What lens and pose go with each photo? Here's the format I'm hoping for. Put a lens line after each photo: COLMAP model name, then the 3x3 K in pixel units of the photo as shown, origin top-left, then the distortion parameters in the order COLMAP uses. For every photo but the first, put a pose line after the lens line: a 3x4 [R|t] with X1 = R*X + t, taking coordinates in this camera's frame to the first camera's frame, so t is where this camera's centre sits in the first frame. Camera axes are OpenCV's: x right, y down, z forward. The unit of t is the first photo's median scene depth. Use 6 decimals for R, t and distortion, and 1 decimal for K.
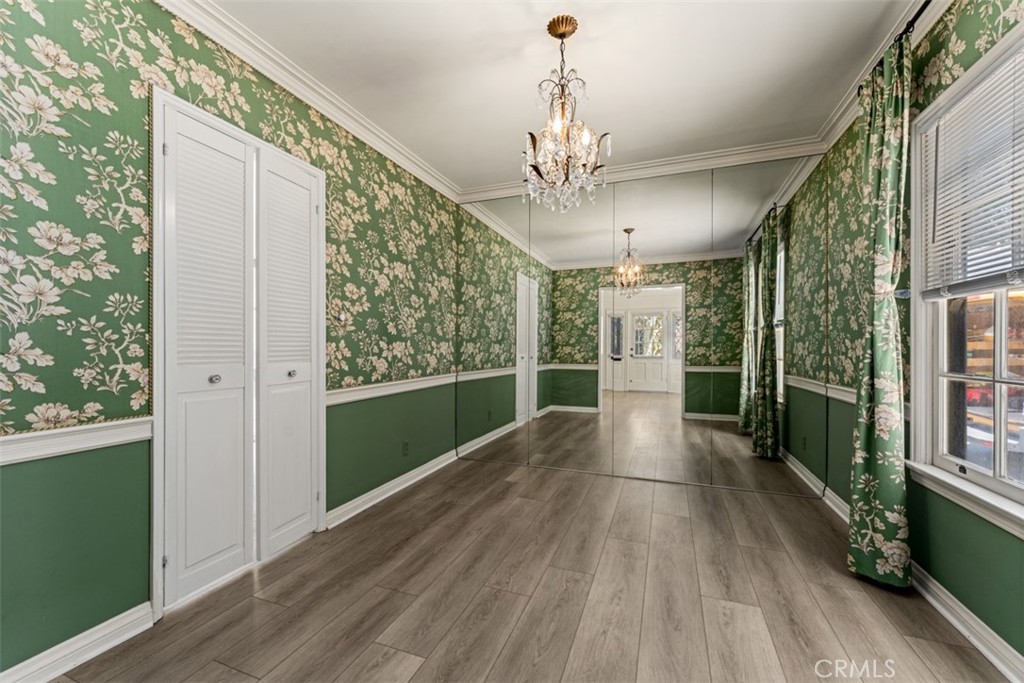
lens RADIAL K [[406.4, 0, 512.0], [0, 406.4, 341.5], [0, 0, 1]] dist [0.001682, 0.000321]
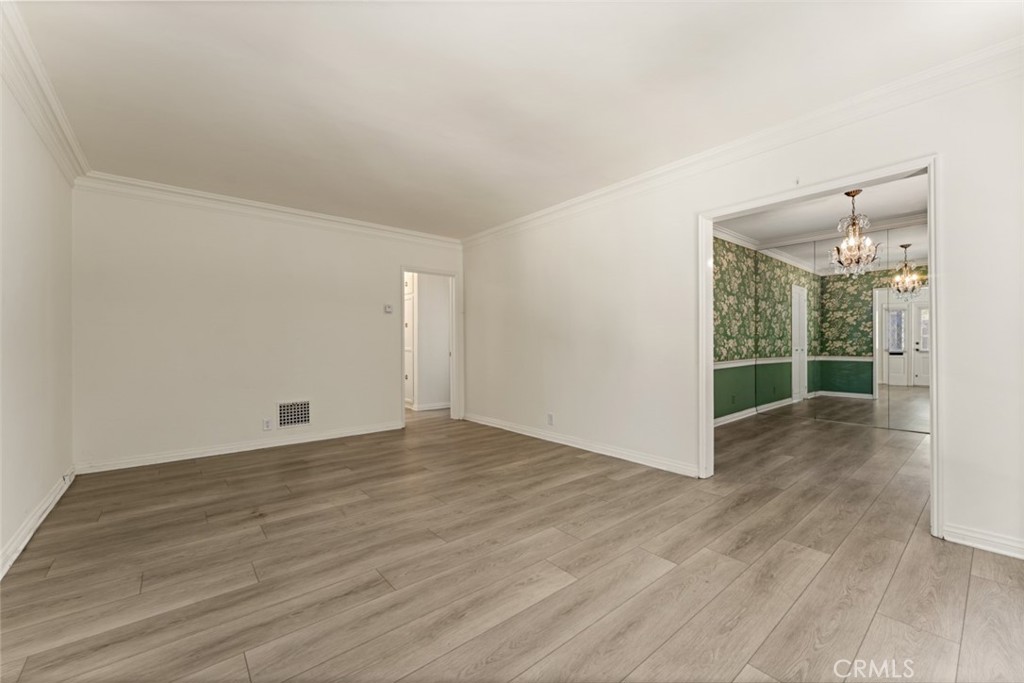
lens RADIAL K [[406.4, 0, 512.0], [0, 406.4, 341.5], [0, 0, 1]] dist [0.001682, 0.000321]
pose [[0.871957, -0.010354, -0.489473, -0.135838], [0.014475, 0.999884, 0.004635, -0.006782], [0.489368, -0.011127, 0.872006, -0.594762]]
